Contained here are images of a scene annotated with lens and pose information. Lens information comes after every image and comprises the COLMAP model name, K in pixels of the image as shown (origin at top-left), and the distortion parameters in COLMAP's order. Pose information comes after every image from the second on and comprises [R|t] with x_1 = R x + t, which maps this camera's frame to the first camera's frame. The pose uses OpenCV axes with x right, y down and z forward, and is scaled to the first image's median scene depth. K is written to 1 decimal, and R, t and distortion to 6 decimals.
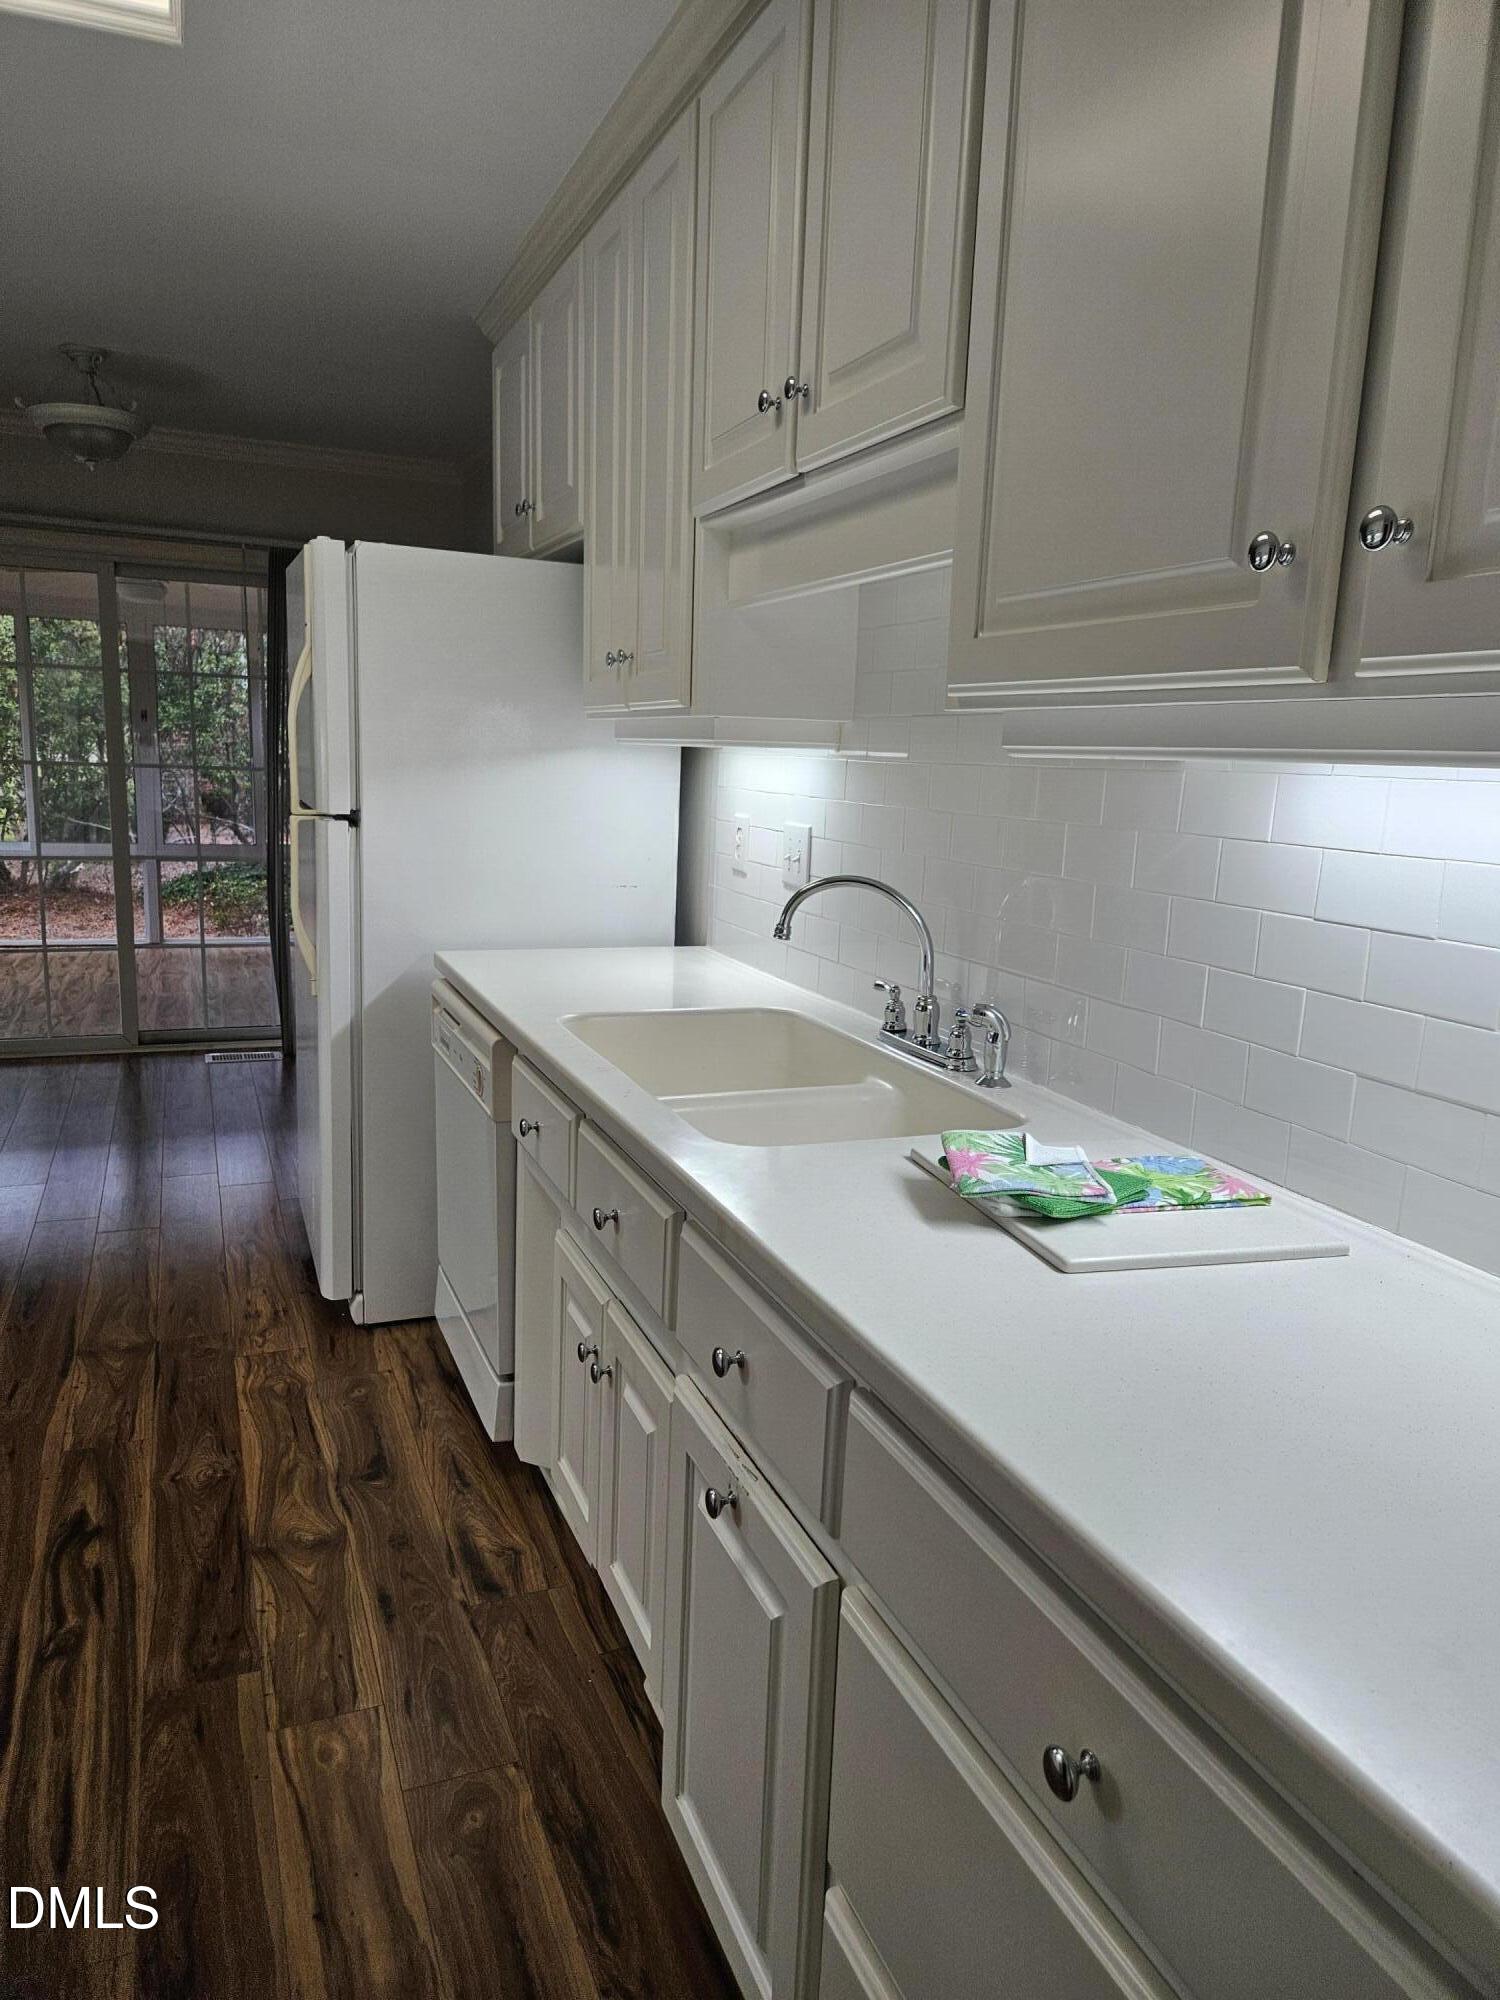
lens RADIAL K [[1347.7, 0, 755.8], [0, 1347.7, 990.4], [0, 0, 1]] dist [0.046039, -0.044013]
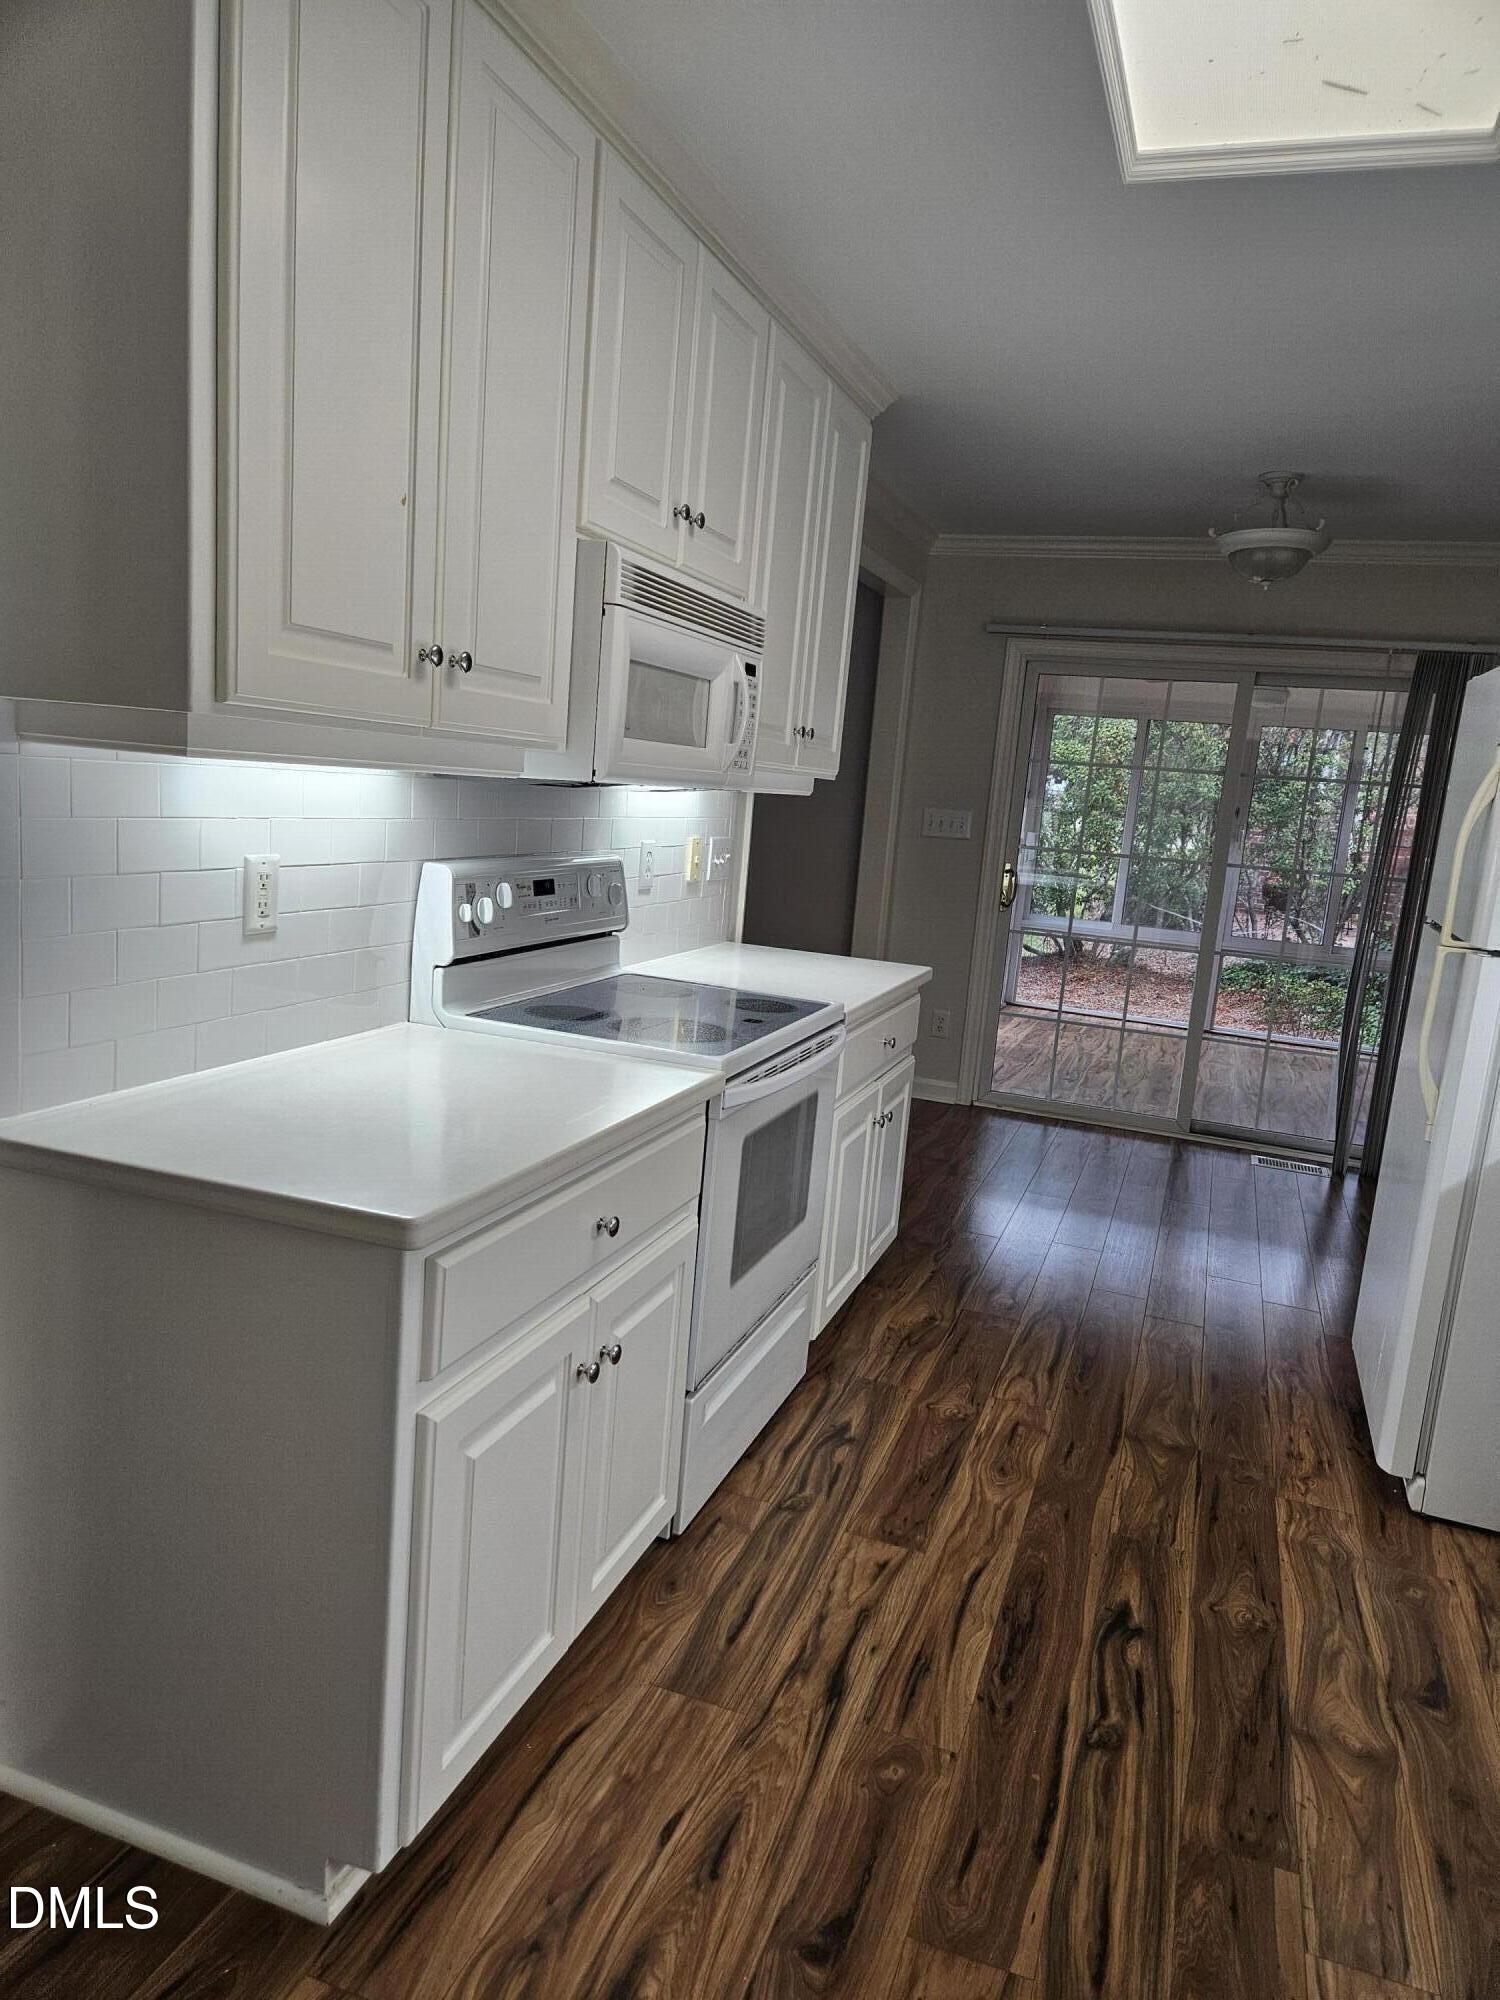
lens RADIAL K [[1347.7, 0, 748.3], [0, 1347.7, 988.3], [0, 0, 1]] dist [0.046039, -0.044013]
pose [[0.742321, 0.129705, -0.657371, -0.087964], [-0.171494, 0.985185, 0.000731, -0.022734], [0.647727, 0.112193, 0.753567, -0.003519]]
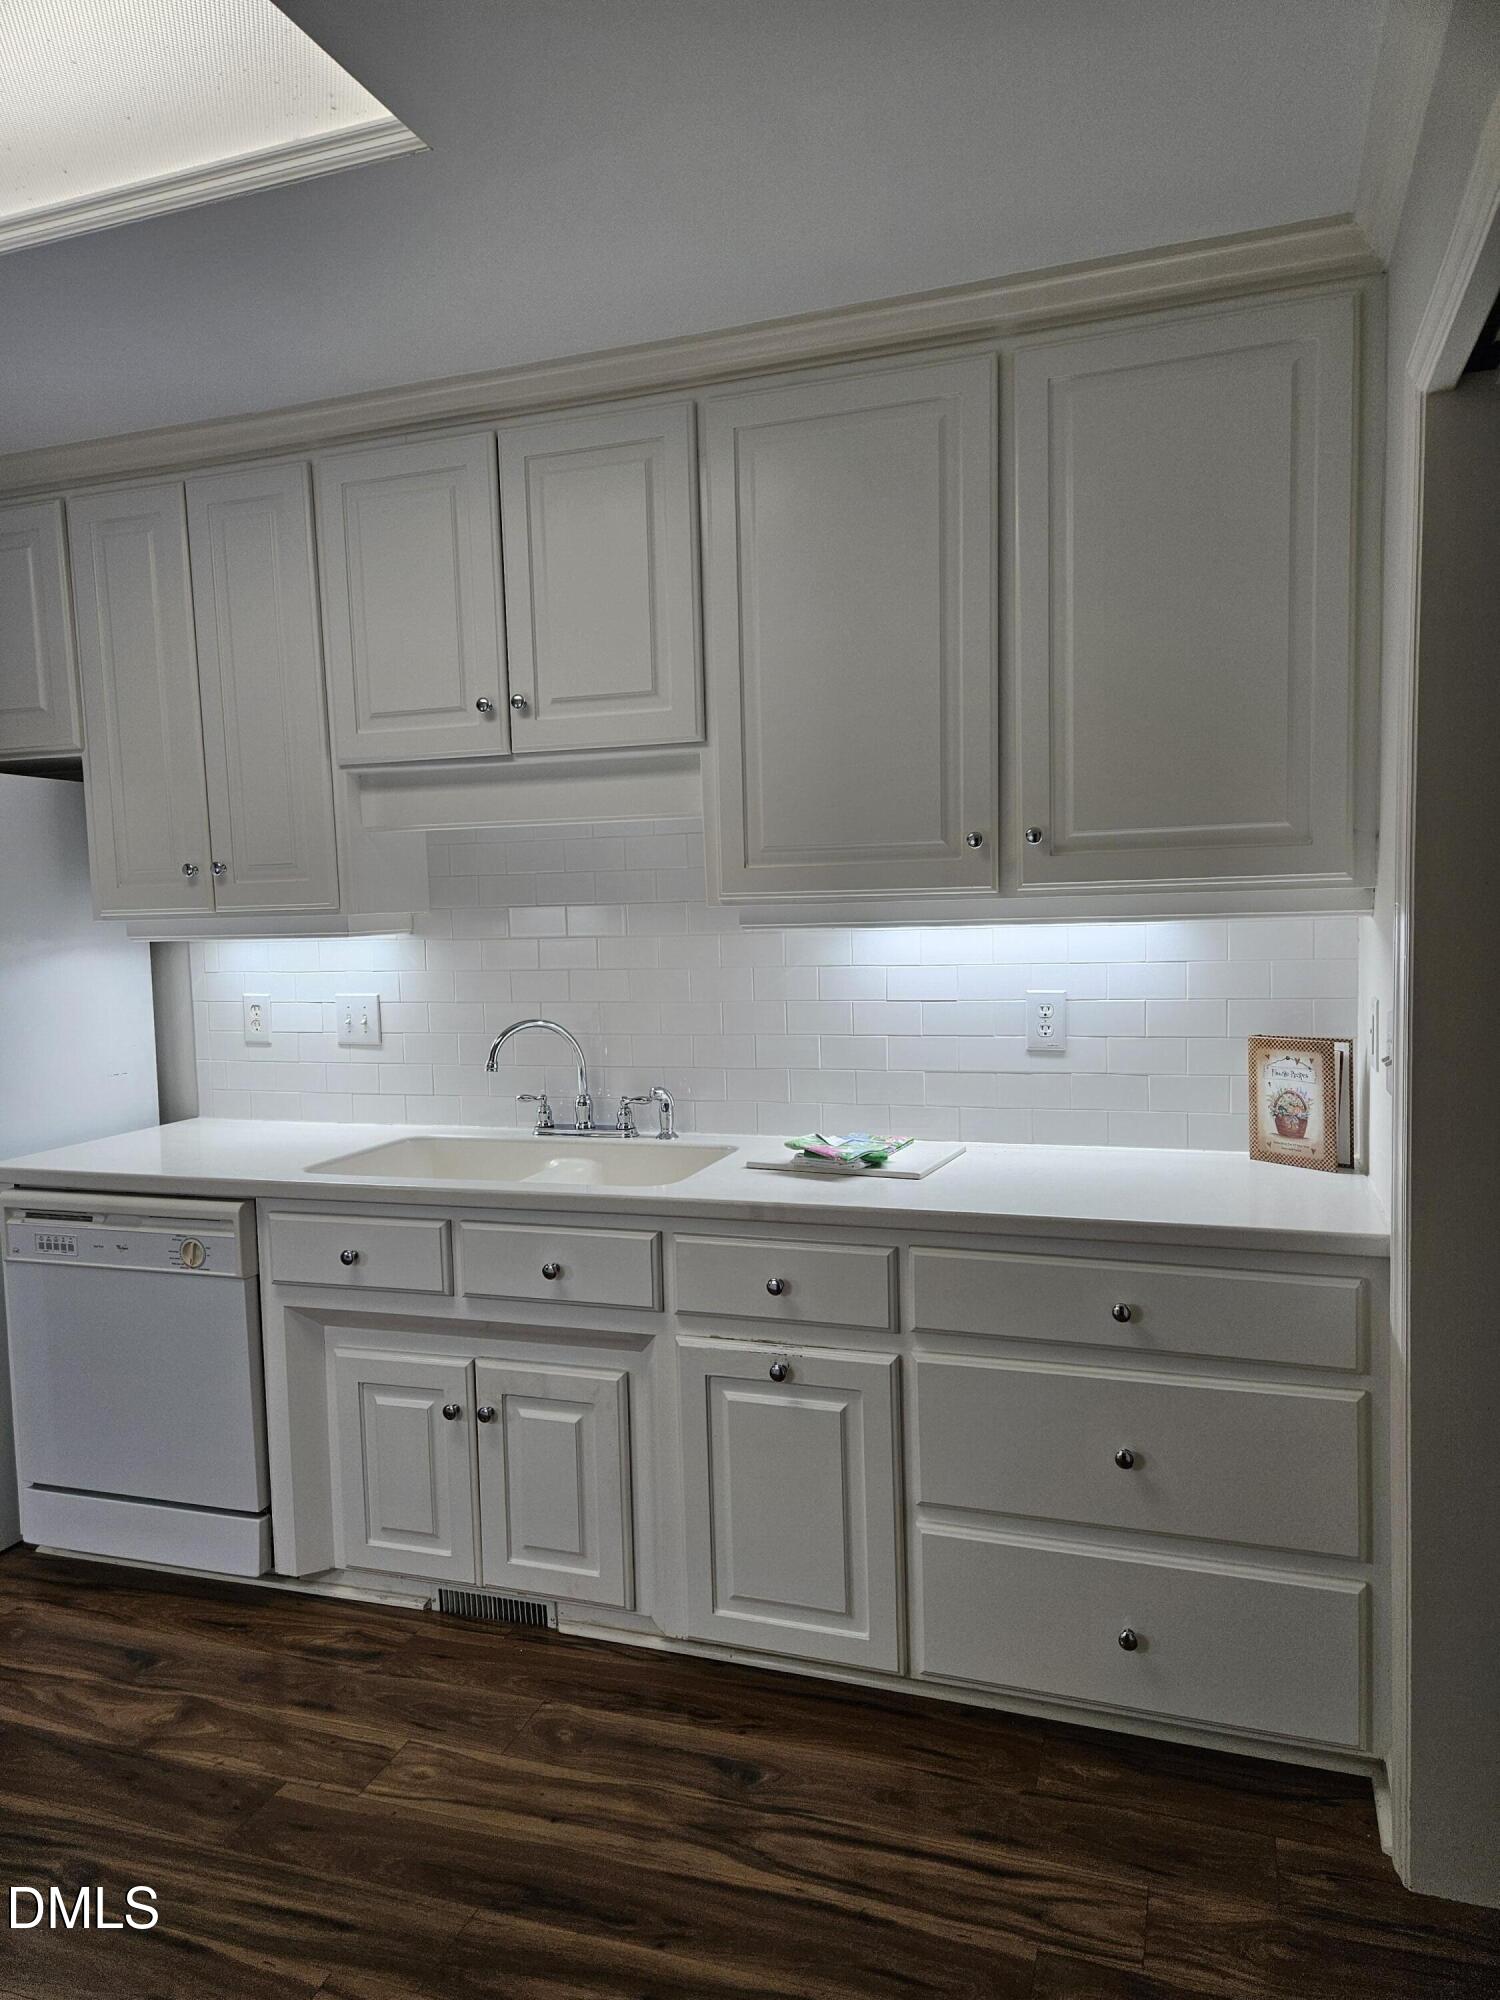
lens RADIAL K [[1347.7, 0, 764.2], [0, 1347.7, 987.1], [0, 0, 1]] dist [0.046039, -0.044013]
pose [[0.648938, -0.106933, 0.753290, -0.695420], [0.184172, 0.982707, -0.019159, -0.039094], [-0.738214, 0.151168, 0.657410, -0.099163]]
